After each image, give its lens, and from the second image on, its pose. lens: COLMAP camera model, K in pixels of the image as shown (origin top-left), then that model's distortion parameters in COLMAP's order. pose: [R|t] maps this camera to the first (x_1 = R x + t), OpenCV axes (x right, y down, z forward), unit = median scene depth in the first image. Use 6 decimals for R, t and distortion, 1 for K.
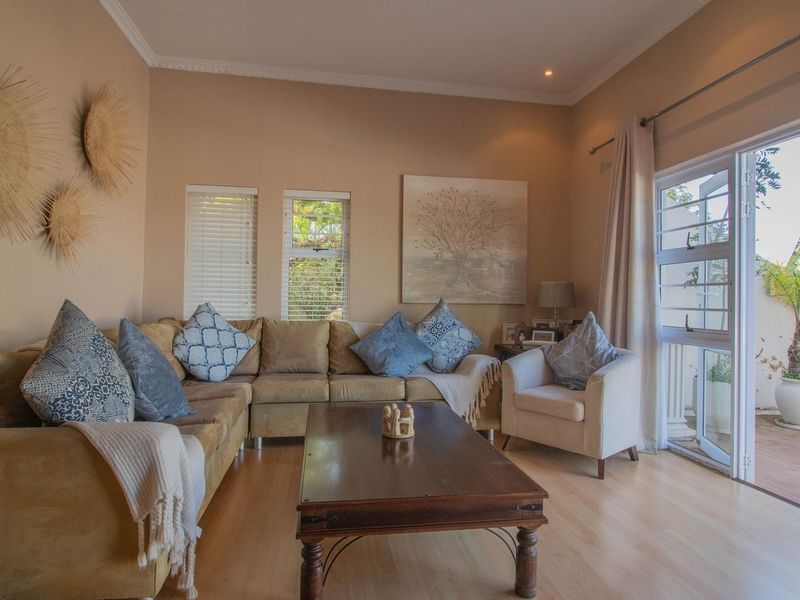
lens RADIAL K [[507.2, 0, 403.9], [0, 507.2, 292.4], [0, 0, 1]] dist [-0.001473, -0.000888]
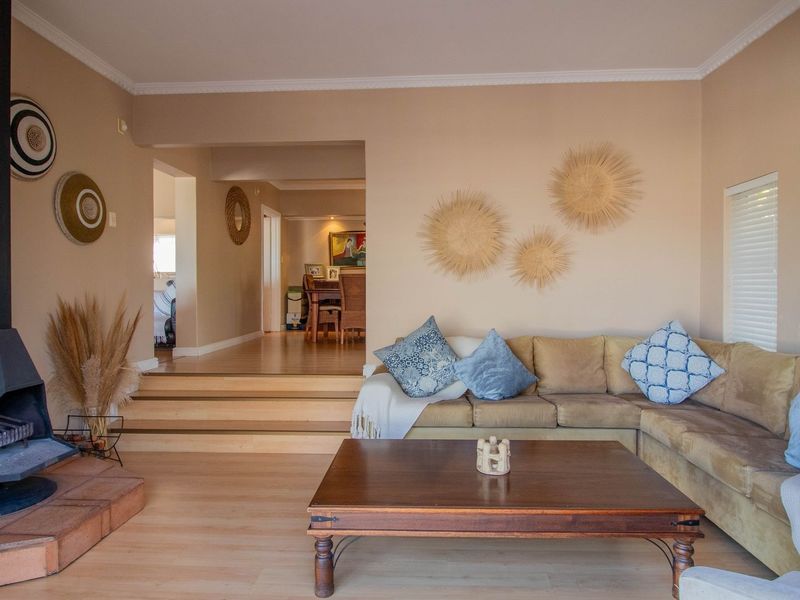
lens RADIAL K [[507.2, 0, 403.9], [0, 507.2, 292.4], [0, 0, 1]] dist [-0.001473, -0.000888]
pose [[-0.217197, -0.006575, -0.976106, 0.689245], [0.012674, 0.999874, -0.009555, -0.031484], [0.976046, -0.014447, -0.217086, 0.750011]]
